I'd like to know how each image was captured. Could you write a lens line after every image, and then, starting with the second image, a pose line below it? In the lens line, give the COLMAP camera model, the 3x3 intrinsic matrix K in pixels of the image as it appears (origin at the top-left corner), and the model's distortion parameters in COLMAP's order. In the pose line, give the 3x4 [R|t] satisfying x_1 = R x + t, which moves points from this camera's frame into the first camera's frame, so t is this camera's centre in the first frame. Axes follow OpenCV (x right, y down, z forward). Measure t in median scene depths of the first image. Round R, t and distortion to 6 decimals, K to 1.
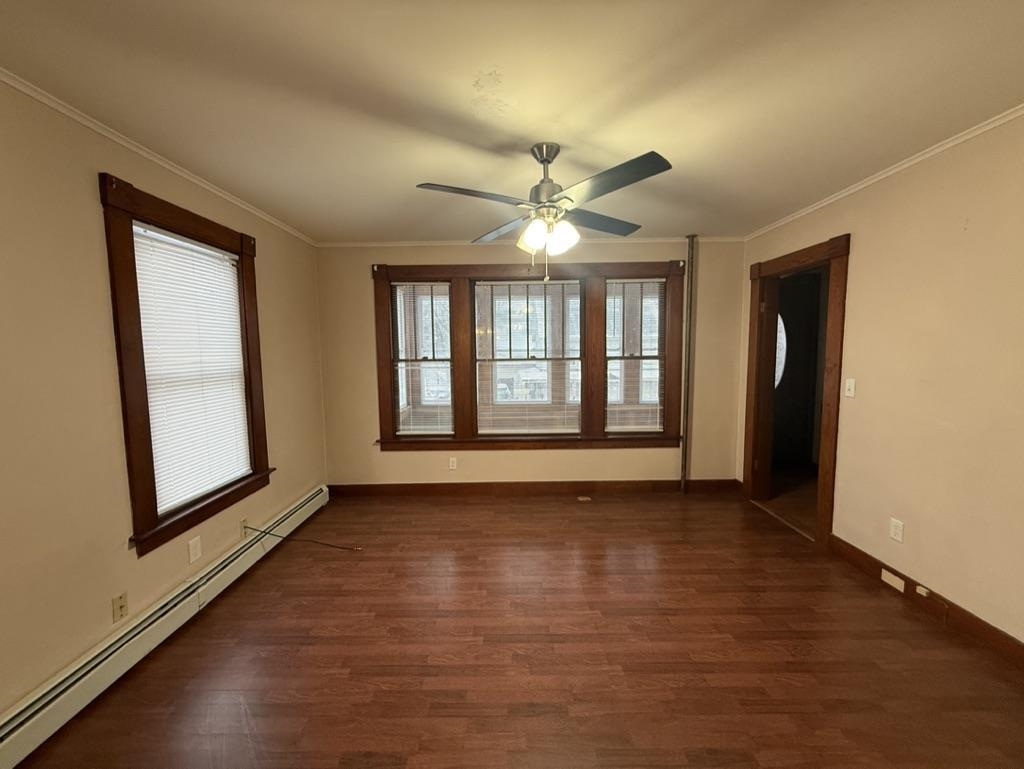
lens RADIAL K [[409.6, 0, 512.3], [0, 409.6, 382.6], [0, 0, 1]] dist [-0.001201, 0.000029]
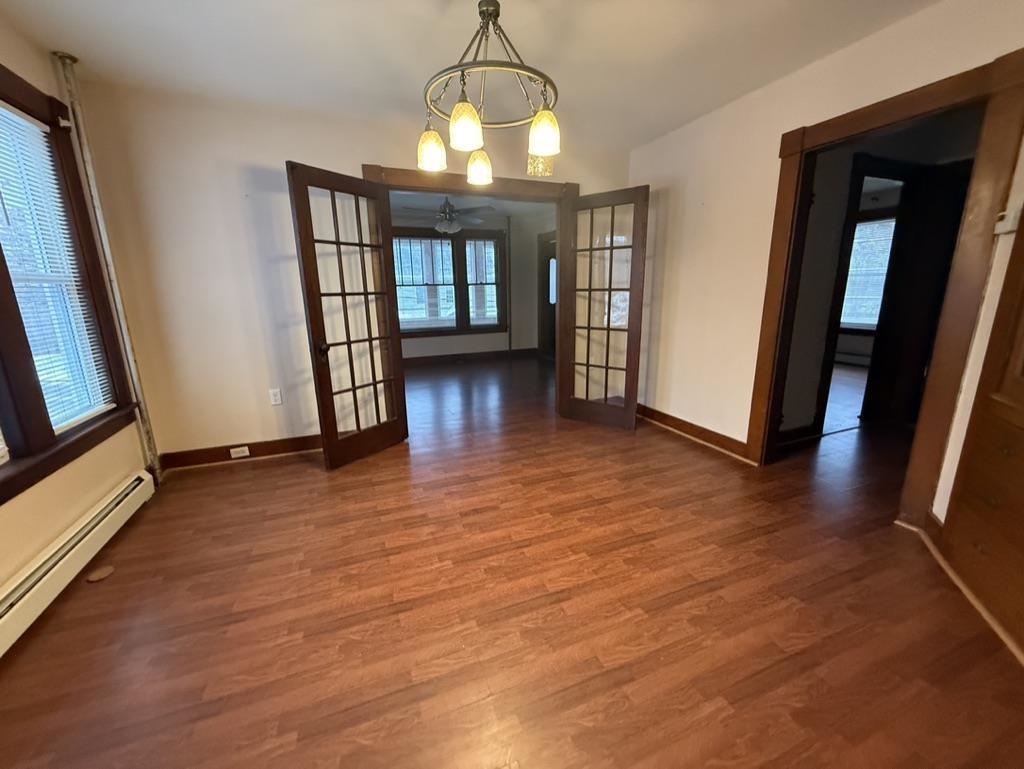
lens RADIAL K [[409.6, 0, 510.8], [0, 409.6, 384.6], [0, 0, 1]] dist [-0.001201, 0.000029]
pose [[0.927957, -0.092741, 0.360963, -0.221796], [0.043018, 0.988723, 0.143441, 0.060146], [-0.370195, -0.117580, 0.921483, 0.278997]]
